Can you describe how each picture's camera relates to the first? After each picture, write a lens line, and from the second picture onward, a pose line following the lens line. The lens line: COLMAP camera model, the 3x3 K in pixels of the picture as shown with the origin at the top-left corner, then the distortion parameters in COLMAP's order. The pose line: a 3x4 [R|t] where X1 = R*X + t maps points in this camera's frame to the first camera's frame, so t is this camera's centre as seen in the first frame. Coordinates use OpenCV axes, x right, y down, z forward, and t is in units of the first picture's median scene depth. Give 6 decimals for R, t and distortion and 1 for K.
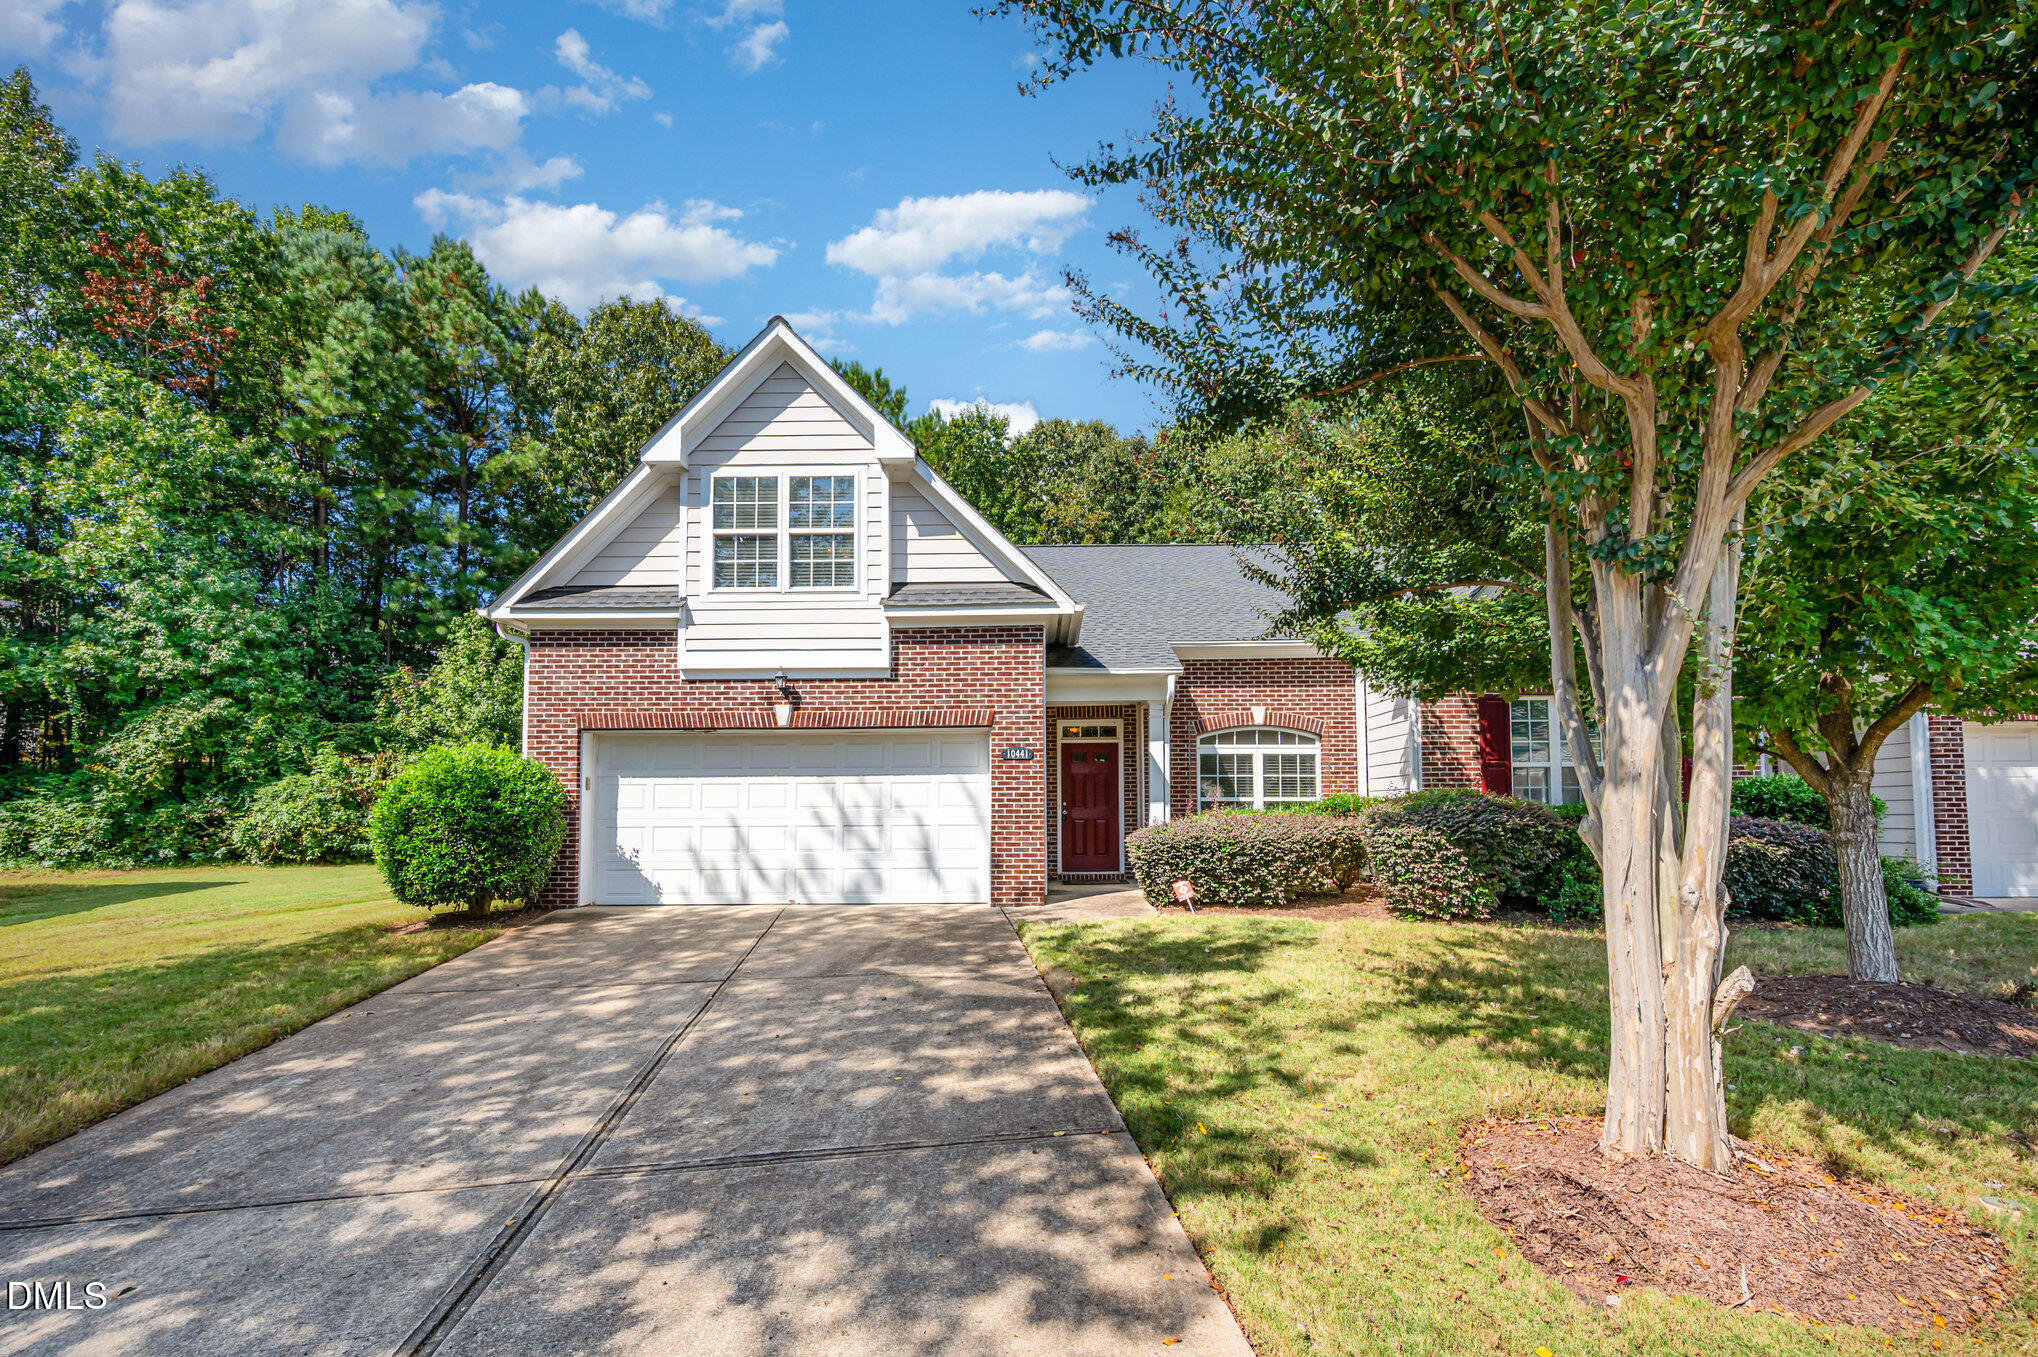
lens RADIAL K [[811.8, 0, 1019.0], [0, 811.8, 678.5], [0, 0, 1]] dist [-0.001352, -0.000111]
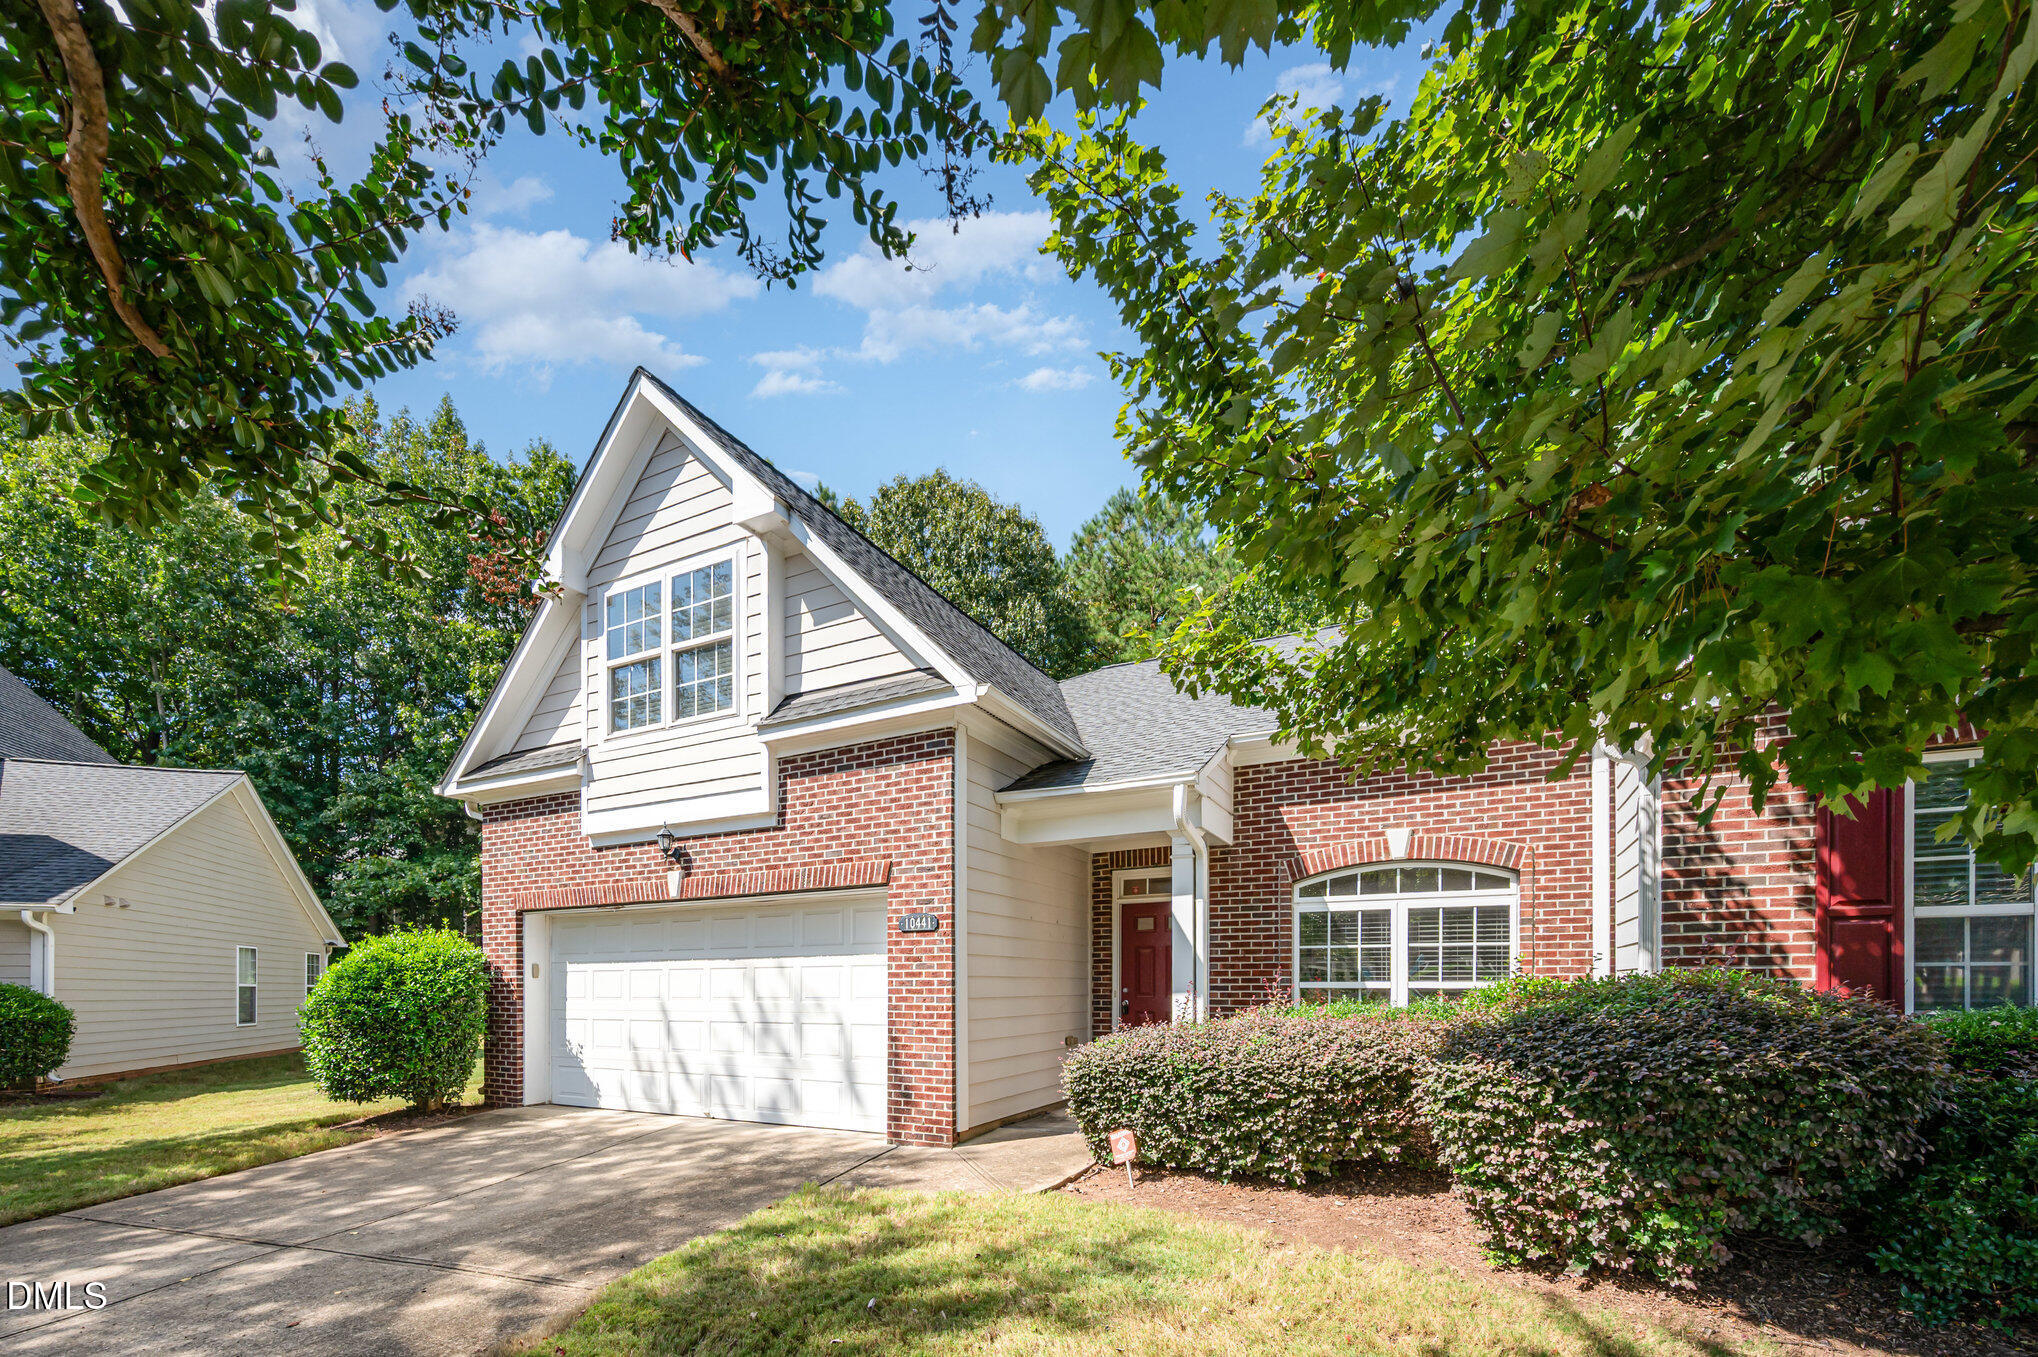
lens RADIAL K [[846.5, 0, 1020.7], [0, 846.5, 916.9], [0, 0, 1]] dist [-0.002336, -0.000143]
pose [[0.906062, -0.034489, -0.421737, 0.355750], [0.069742, 0.995214, 0.068446, 0.043264], [0.417358, -0.091429, 0.904131, 0.380925]]
